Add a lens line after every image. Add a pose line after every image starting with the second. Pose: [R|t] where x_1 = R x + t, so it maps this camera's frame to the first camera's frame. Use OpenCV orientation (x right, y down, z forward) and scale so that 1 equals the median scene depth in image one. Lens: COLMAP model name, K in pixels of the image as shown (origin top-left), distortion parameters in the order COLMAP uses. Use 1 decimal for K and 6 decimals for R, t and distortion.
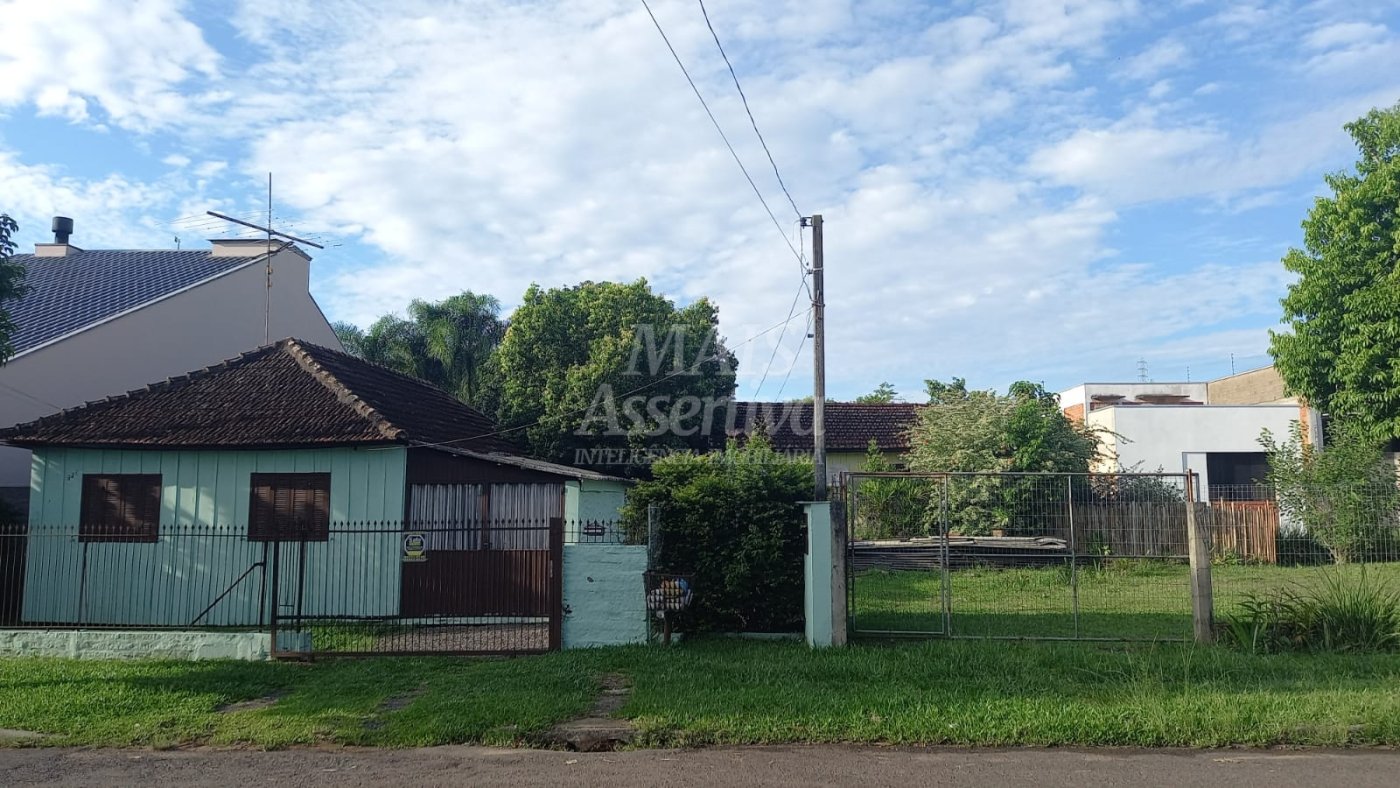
lens RADIAL K [[1016.2, 0, 688.7], [0, 1016.2, 406.7], [0, 0, 1]] dist [0.051376, -0.045400]
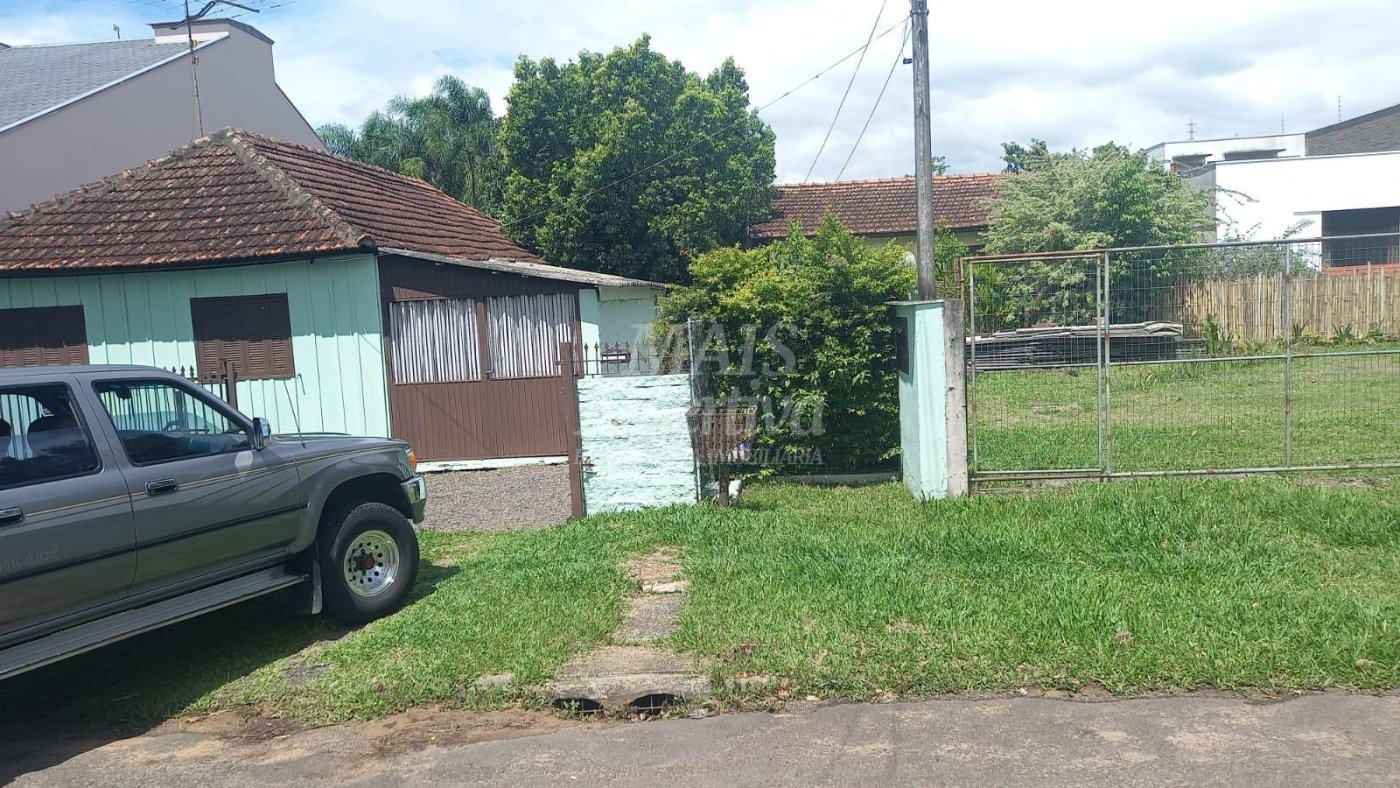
lens RADIAL K [[1016.2, 0, 688.5], [0, 1016.2, 412.4], [0, 0, 1]] dist [0.051376, -0.045400]
pose [[0.998199, -0.049853, -0.033367, -0.013353], [0.055557, 0.978082, 0.200670, 0.012236], [0.022632, -0.202162, 0.979091, 0.201475]]
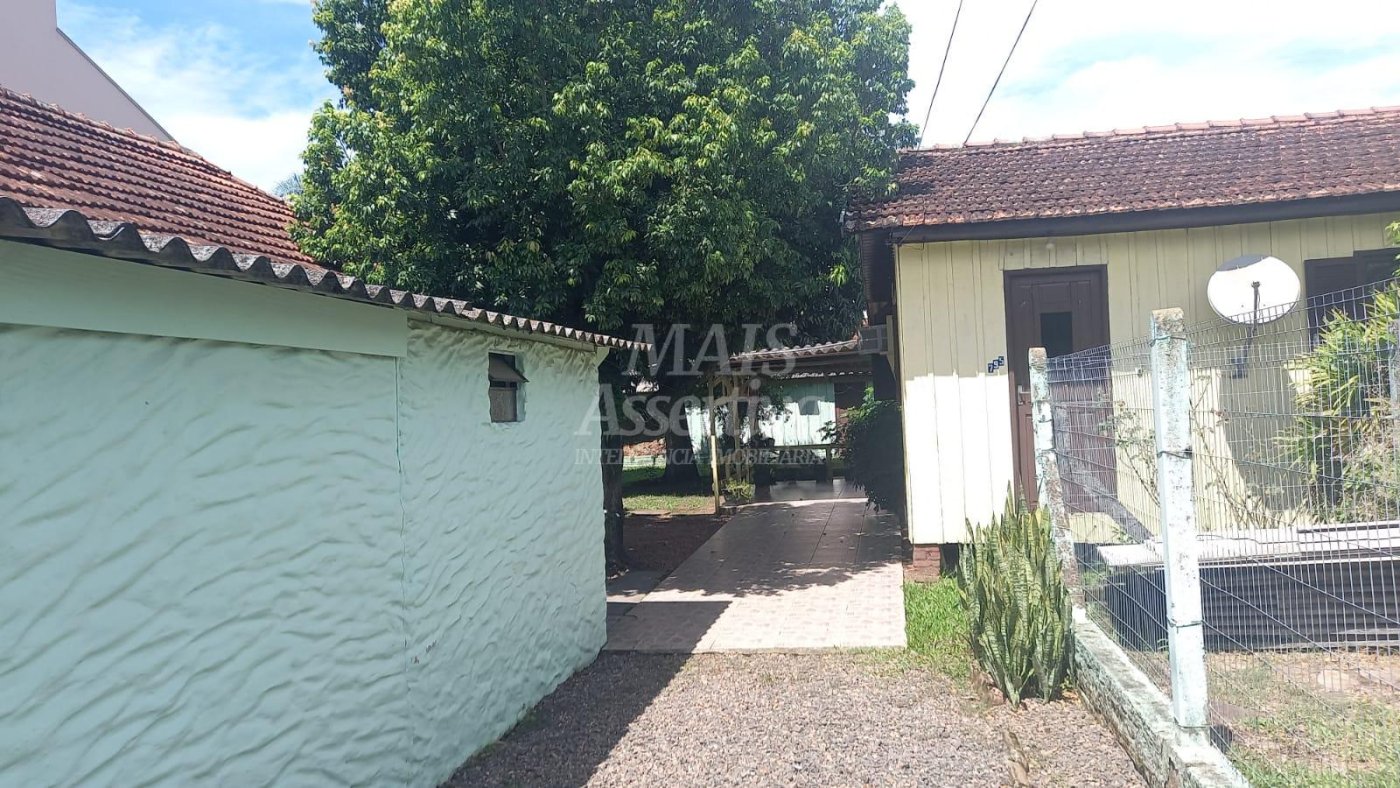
lens RADIAL K [[1016.2, 0, 700.5], [0, 1016.2, 395.1], [0, 0, 1]] dist [0.051376, -0.045400]
pose [[0.985880, -0.045121, -0.161261, 0.043514], [0.058501, 0.995140, 0.079209, 0.105182], [0.156904, -0.087525, 0.983728, 1.036905]]
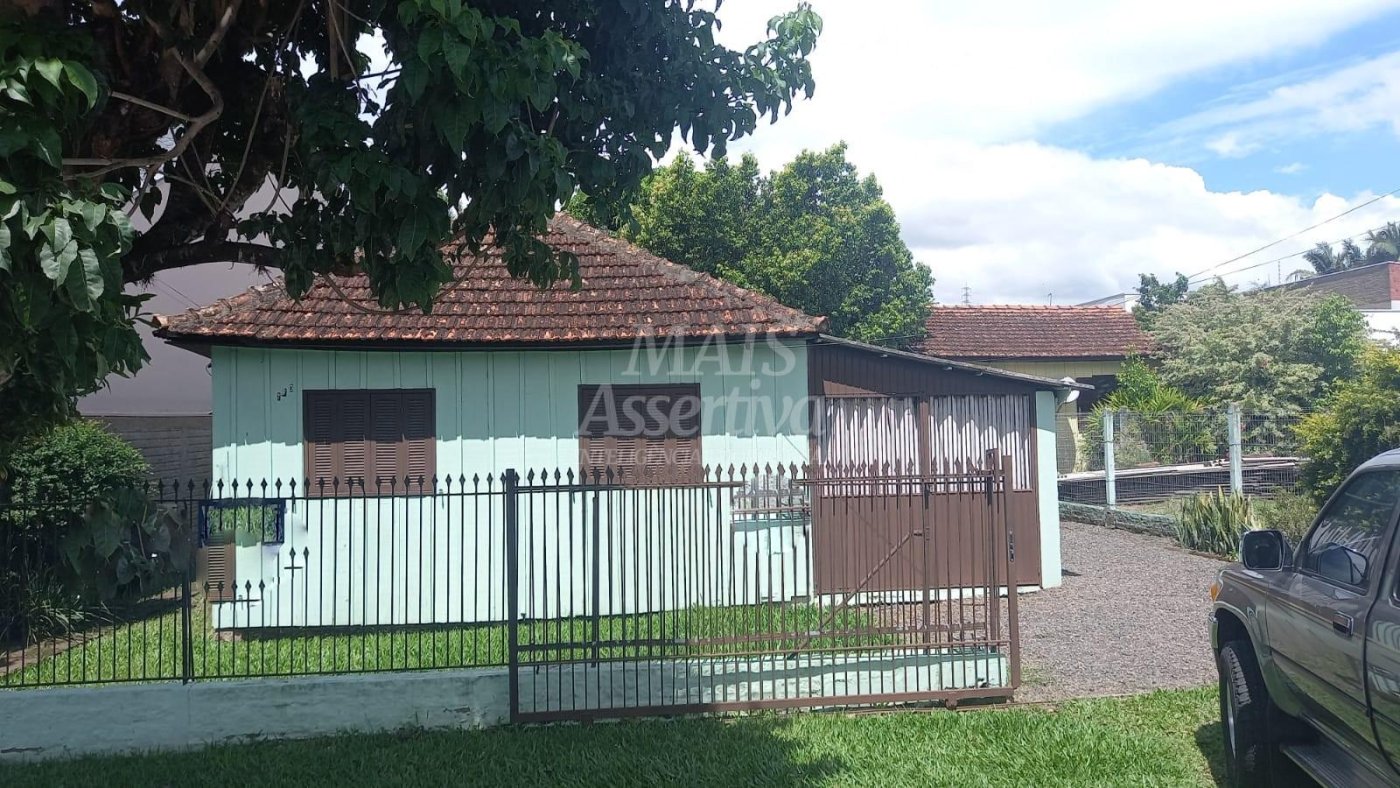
lens RADIAL K [[1016.2, 0, 725.9], [0, 1016.2, 372.9], [0, 0, 1]] dist [0.051376, -0.045400]
pose [[0.984789, -0.008565, 0.173544, -0.439552], [0.001067, 0.999064, 0.043250, 0.028737], [-0.173752, -0.042407, 0.983876, 0.345870]]
